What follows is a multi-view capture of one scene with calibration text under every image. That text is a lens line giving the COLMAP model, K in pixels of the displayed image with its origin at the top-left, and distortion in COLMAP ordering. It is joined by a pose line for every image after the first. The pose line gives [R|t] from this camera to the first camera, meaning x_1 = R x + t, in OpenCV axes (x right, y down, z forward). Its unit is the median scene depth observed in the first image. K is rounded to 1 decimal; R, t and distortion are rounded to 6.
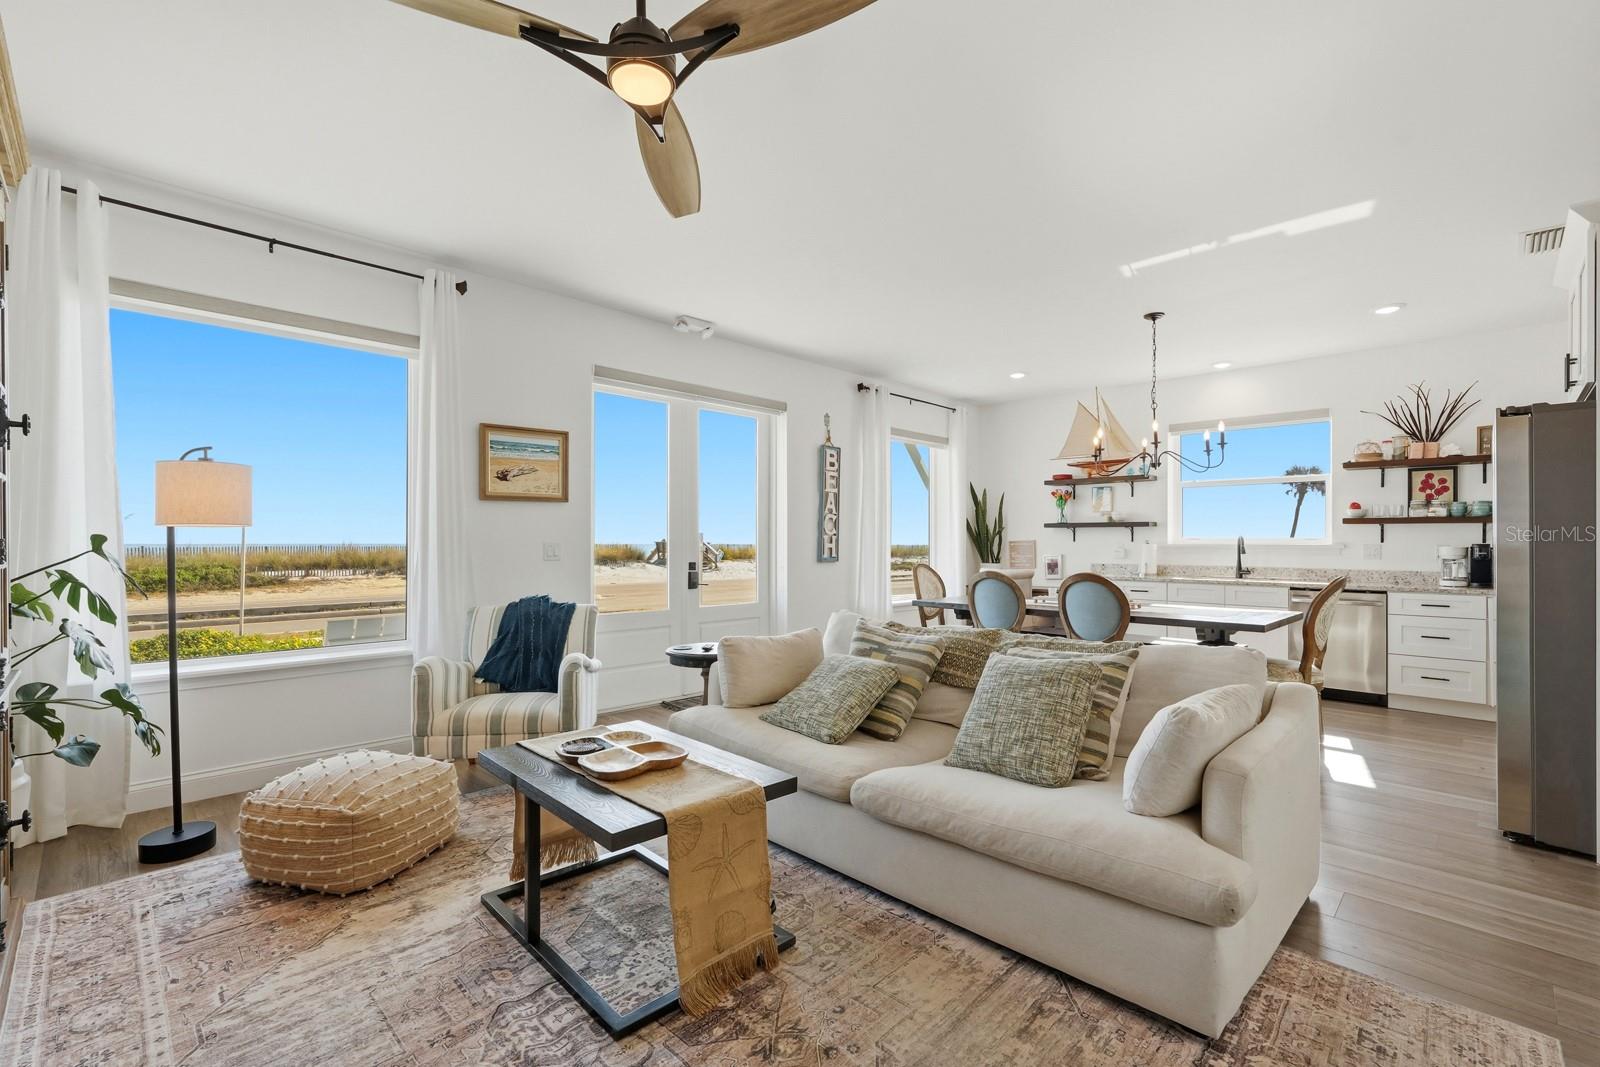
lens RADIAL K [[709.2, 0, 798.8], [0, 709.2, 536.6], [0, 0, 1]] dist [-0.015248, 0.006951]
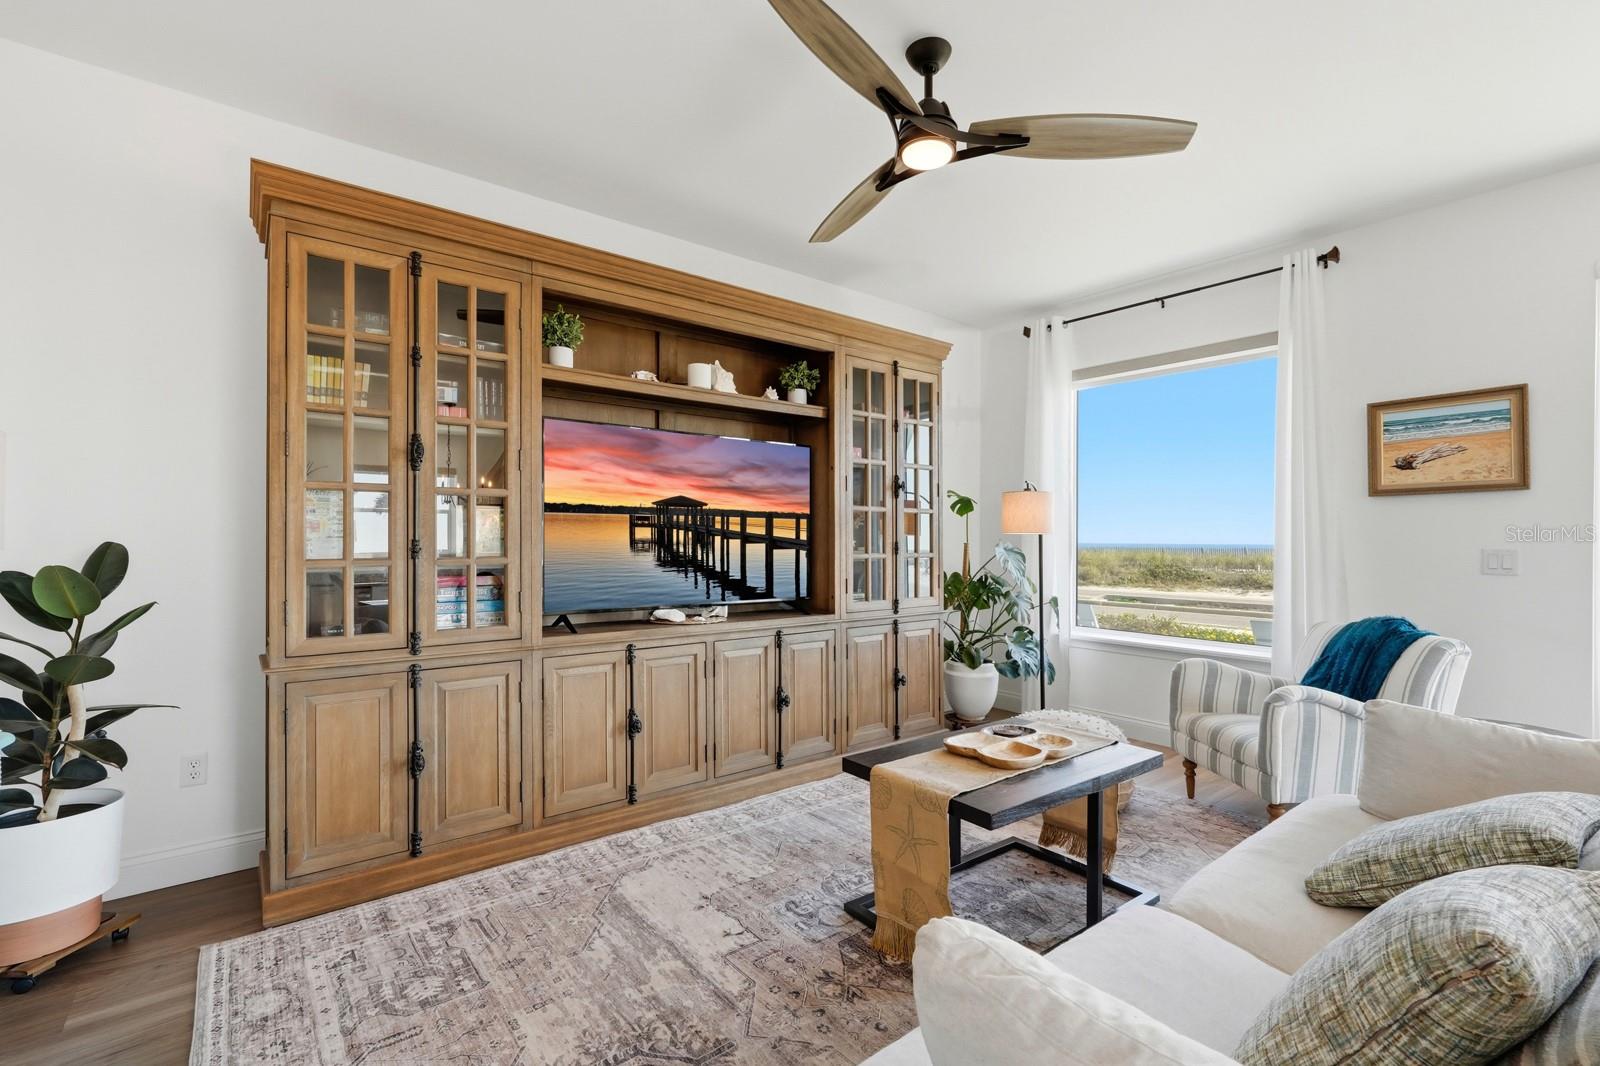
lens RADIAL K [[709.2, 0, 809.6], [0, 709.2, 539.0], [0, 0, 1]] dist [-0.015248, 0.006951]
pose [[-0.107605, -0.003428, -0.994188, 0.336626], [-0.001168, 0.999994, -0.003322, 0.001409], [0.994193, 0.000804, -0.107608, 0.328879]]
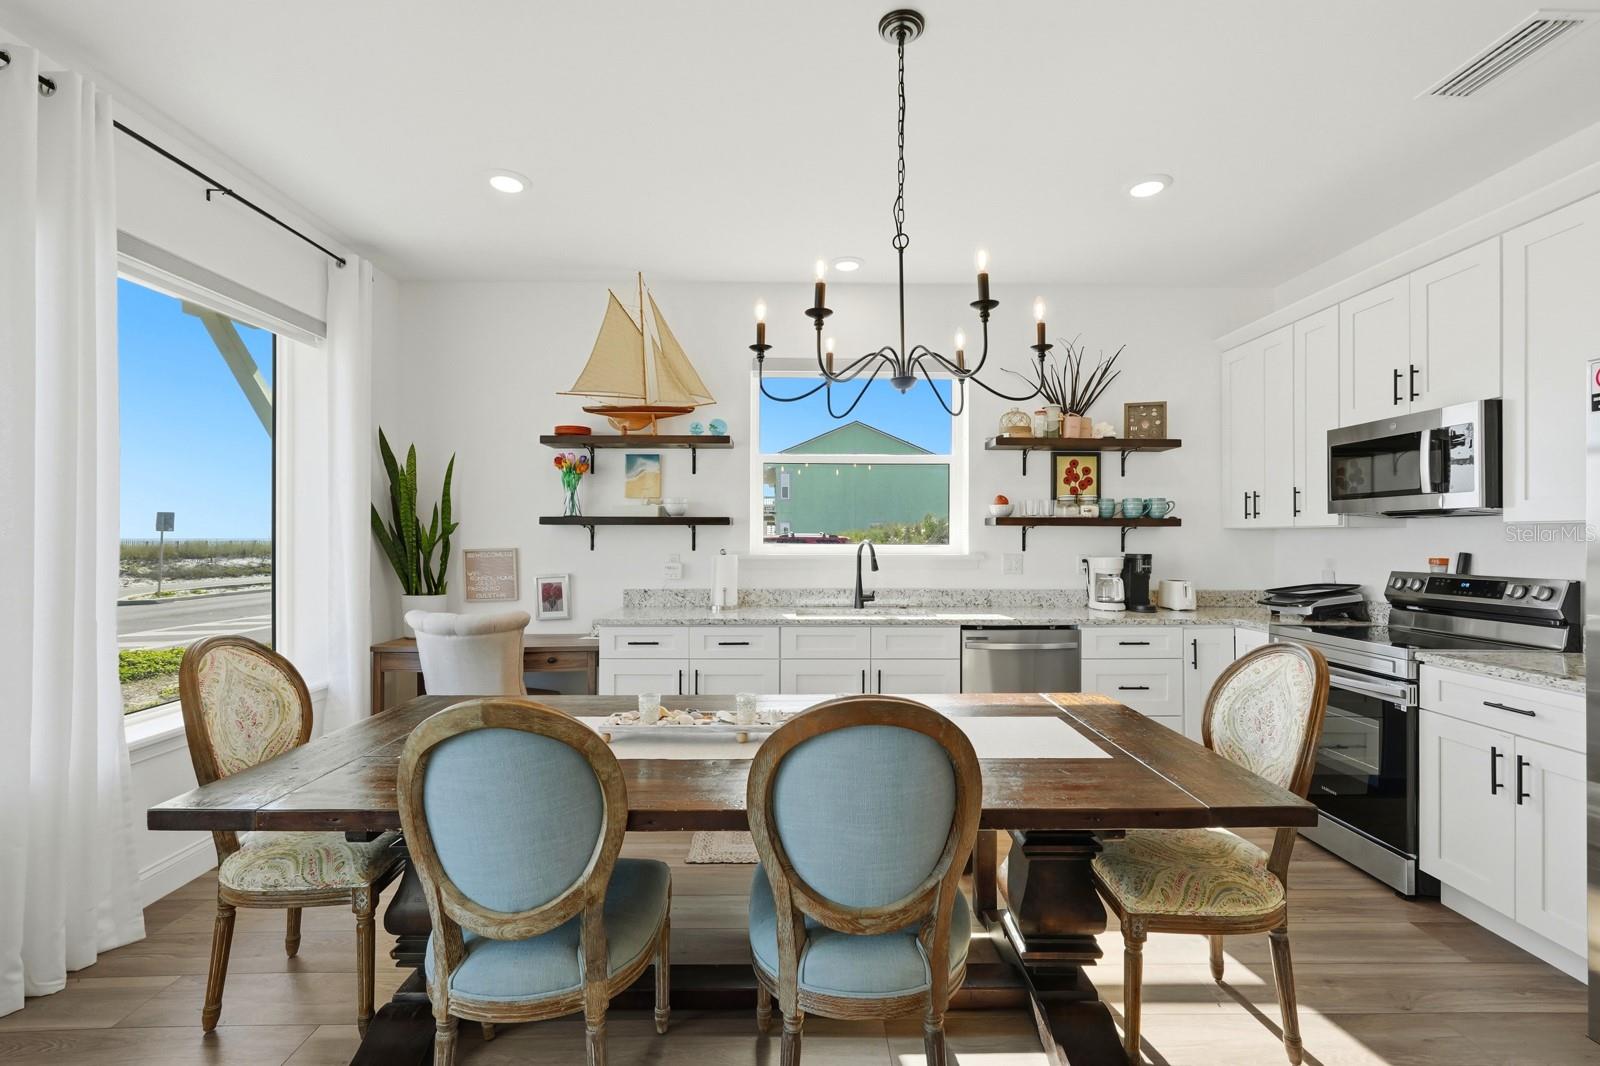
lens RADIAL K [[709.2, 0, 803.5], [0, 709.2, 531.0], [0, 0, 1]] dist [-0.015248, 0.006951]
pose [[0.699922, 0.001822, 0.714217, 0.146546], [-0.004673, 0.999987, 0.002028, -0.013457], [-0.714204, -0.004758, 0.699921, 0.662531]]
